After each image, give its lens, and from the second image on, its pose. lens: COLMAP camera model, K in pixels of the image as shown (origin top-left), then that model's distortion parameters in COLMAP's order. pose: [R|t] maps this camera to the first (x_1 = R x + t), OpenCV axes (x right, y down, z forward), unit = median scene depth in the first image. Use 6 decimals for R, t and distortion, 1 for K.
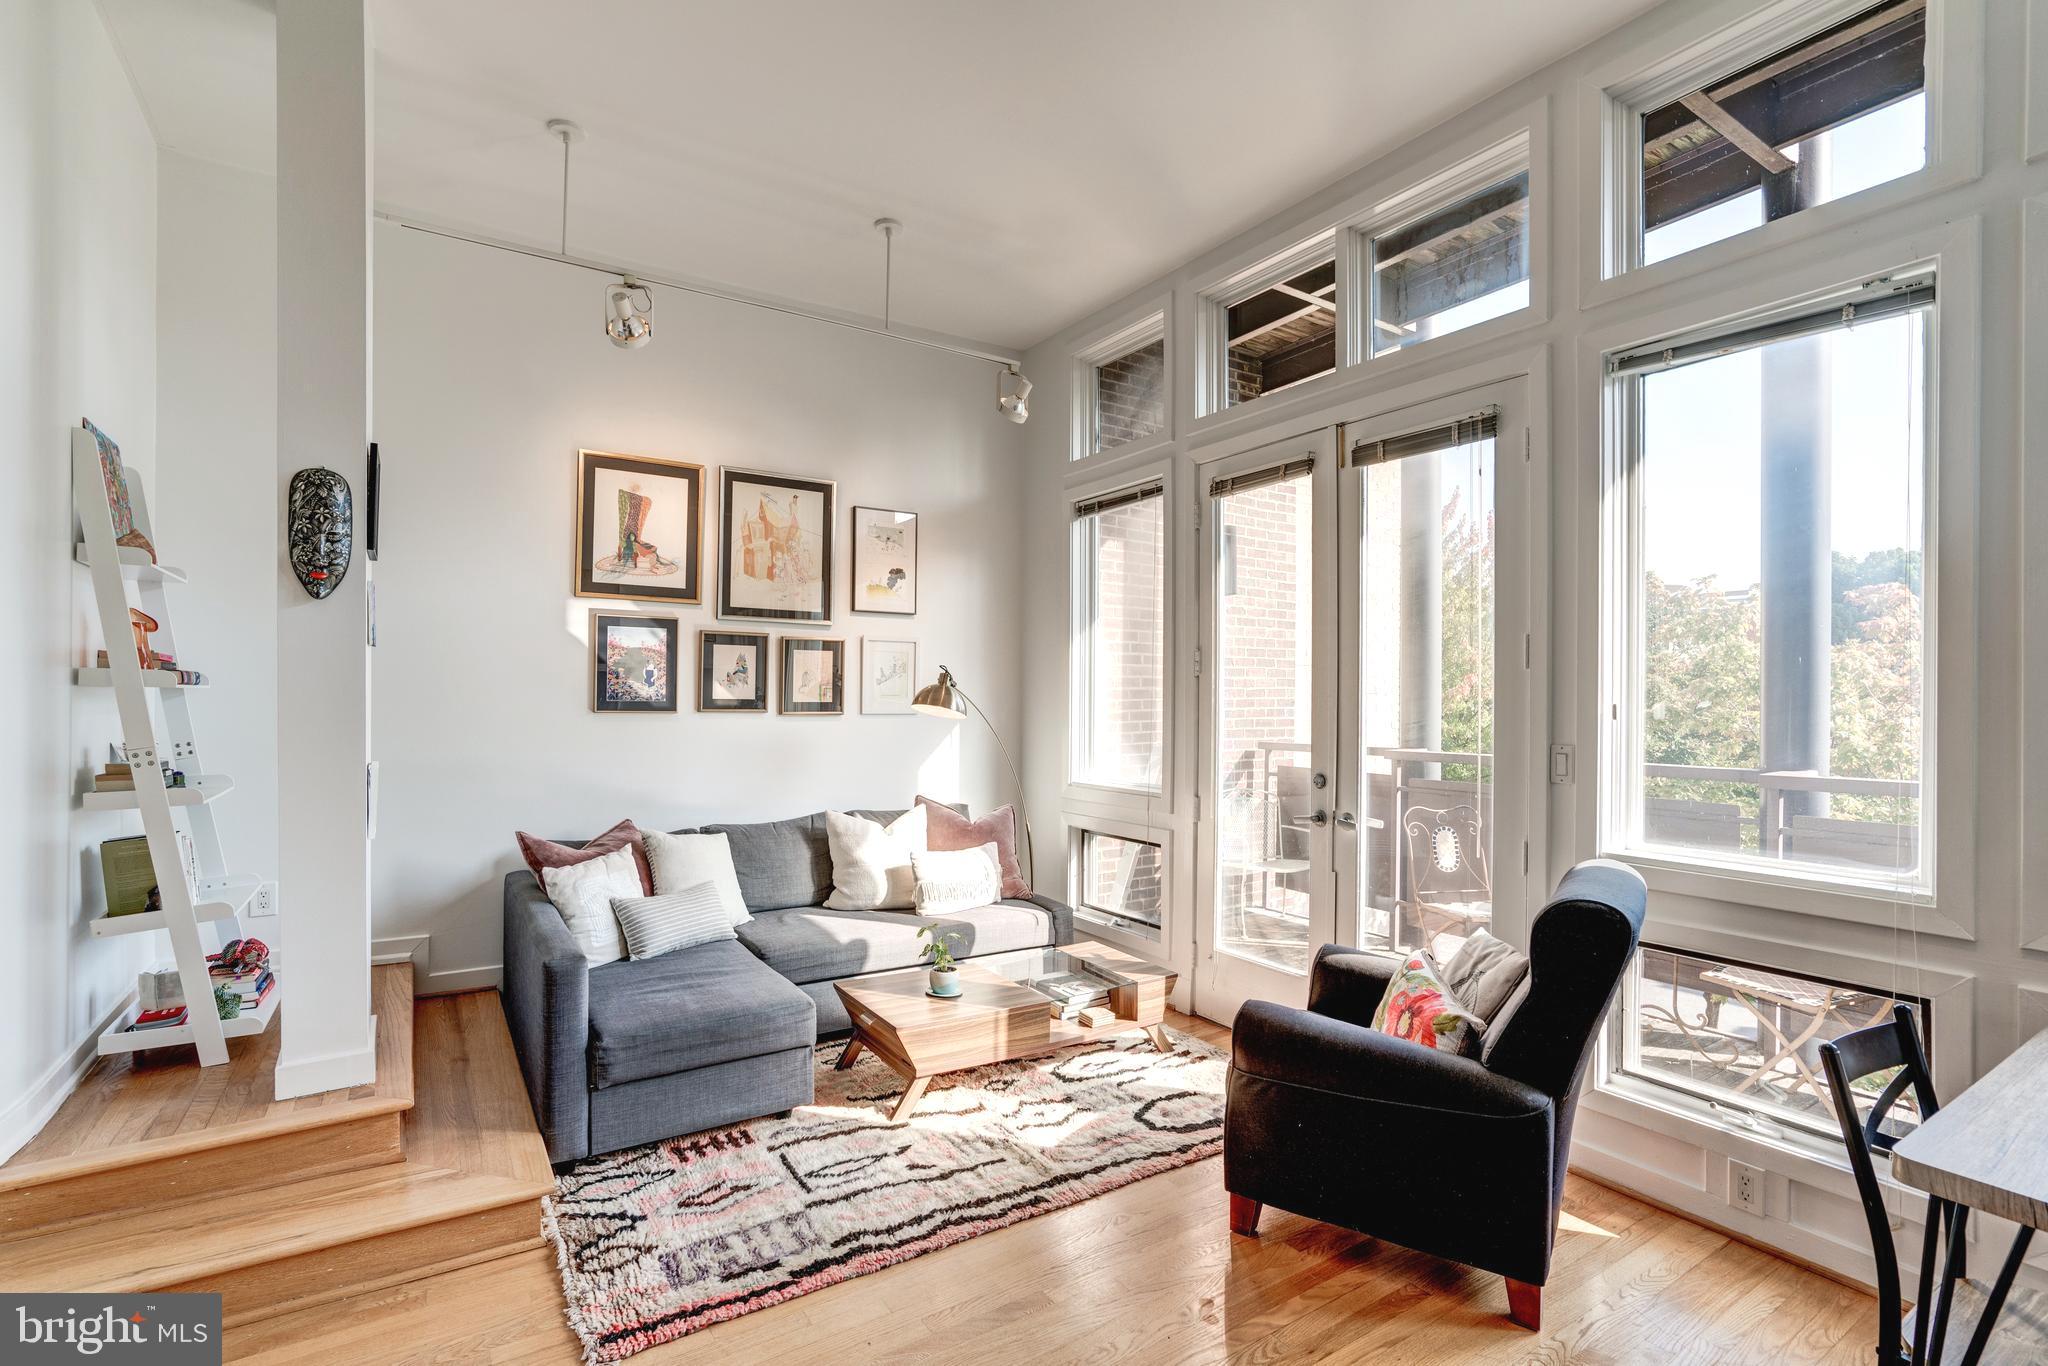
lens RADIAL K [[955.4, 0, 995.4], [0, 955.4, 699.0], [0, 0, 1]] dist [-0.047006, 0.029151]
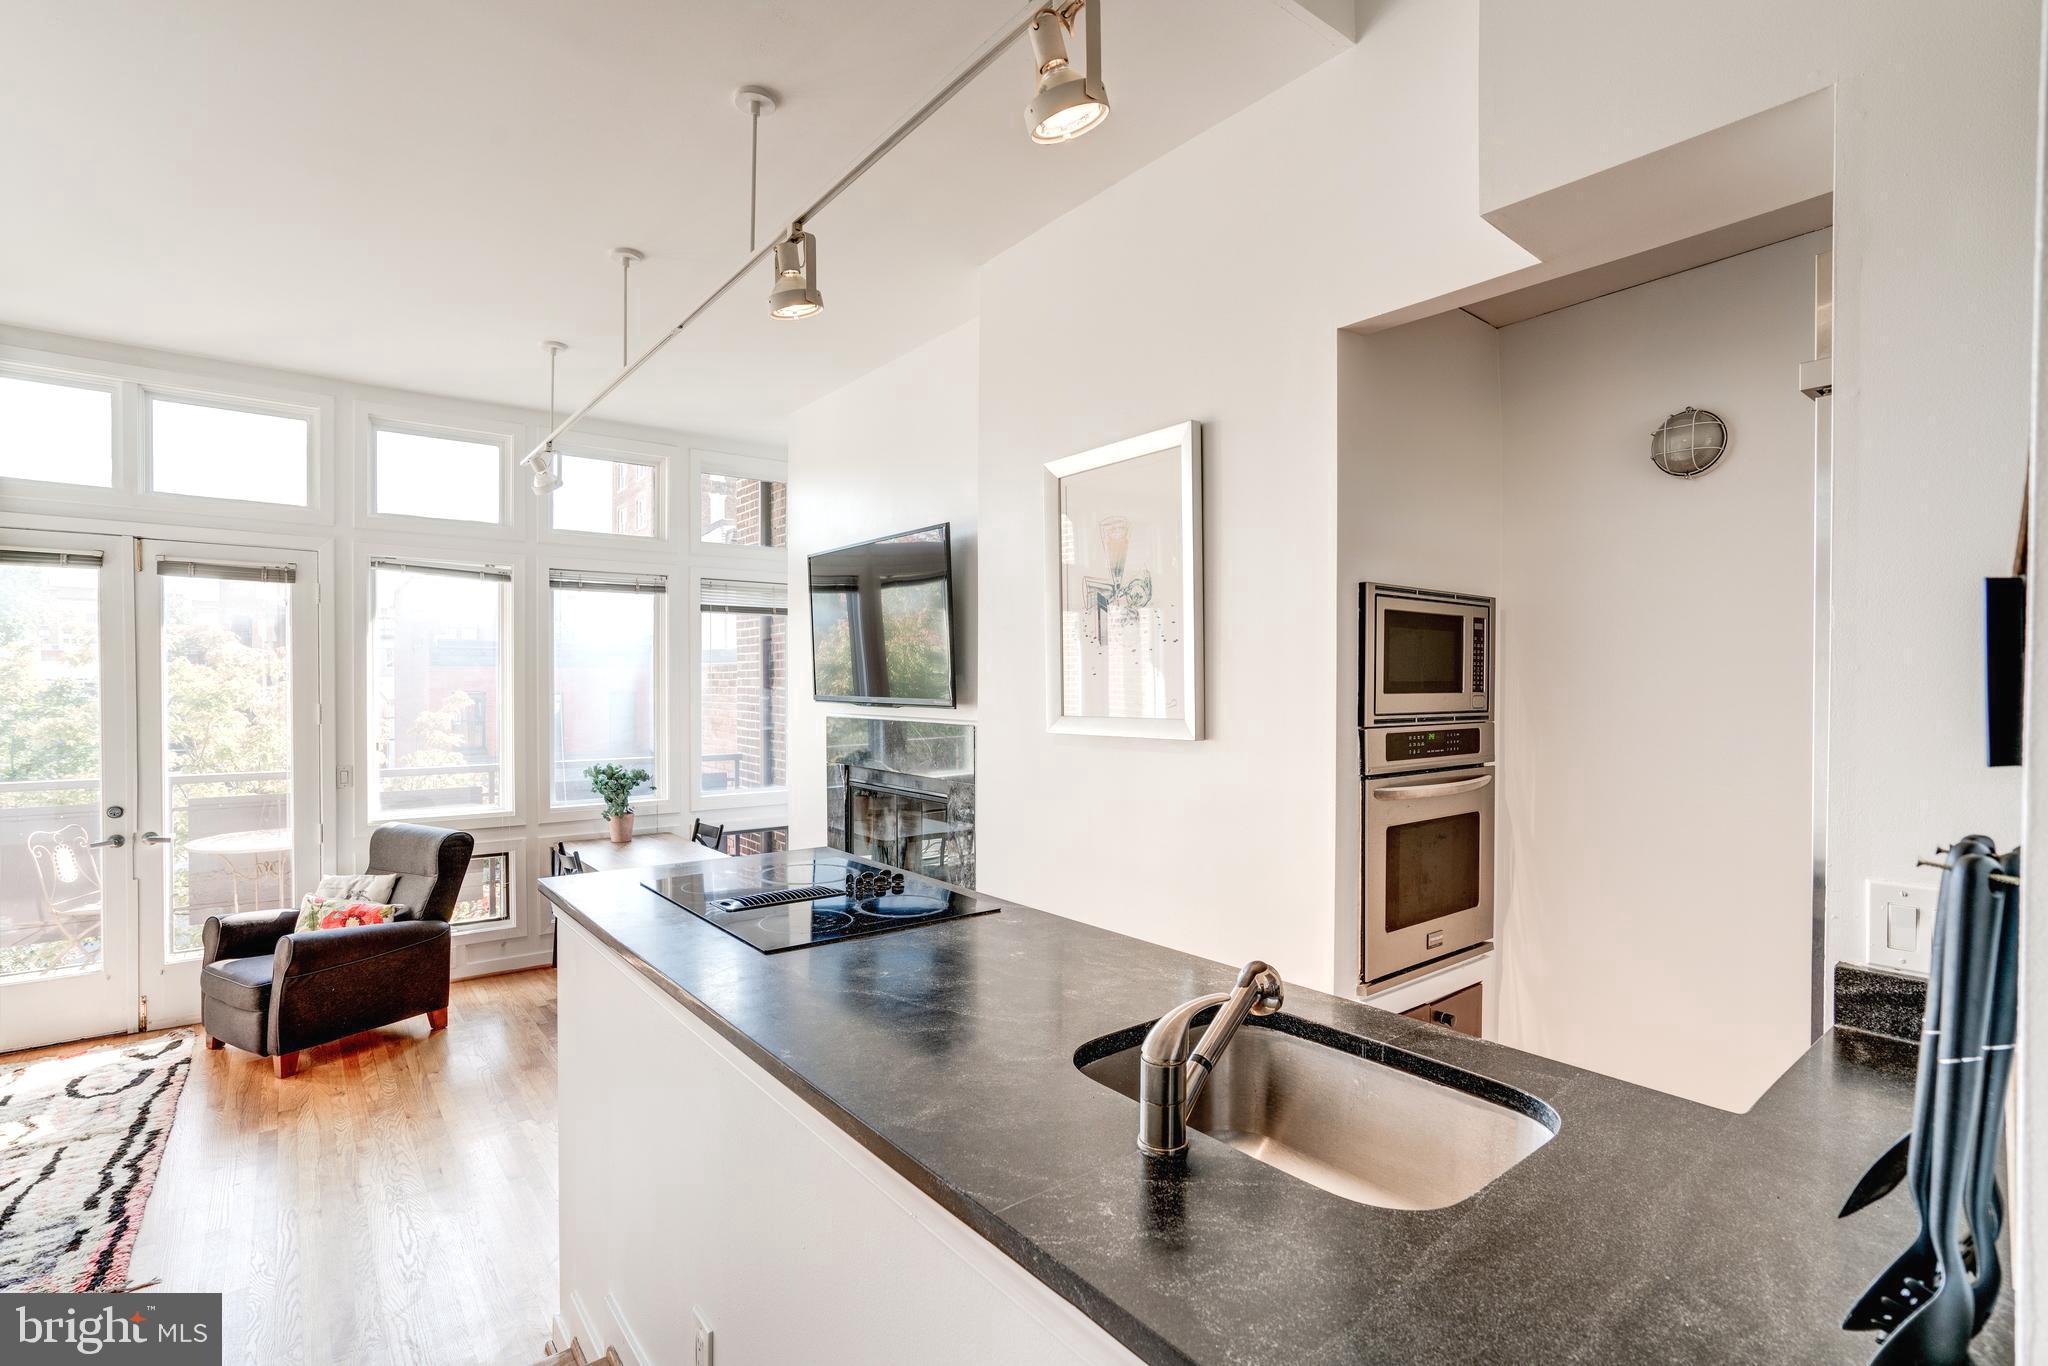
lens RADIAL K [[955.4, 0, 1021.7], [0, 955.4, 694.2], [0, 0, 1]] dist [-0.020272, 0.011288]
pose [[-0.098950, -0.016399, 0.994957, -1.164335], [-0.000076, 0.999864, 0.016472, -0.104238], [-0.995092, 0.001554, -0.098938, -0.095780]]
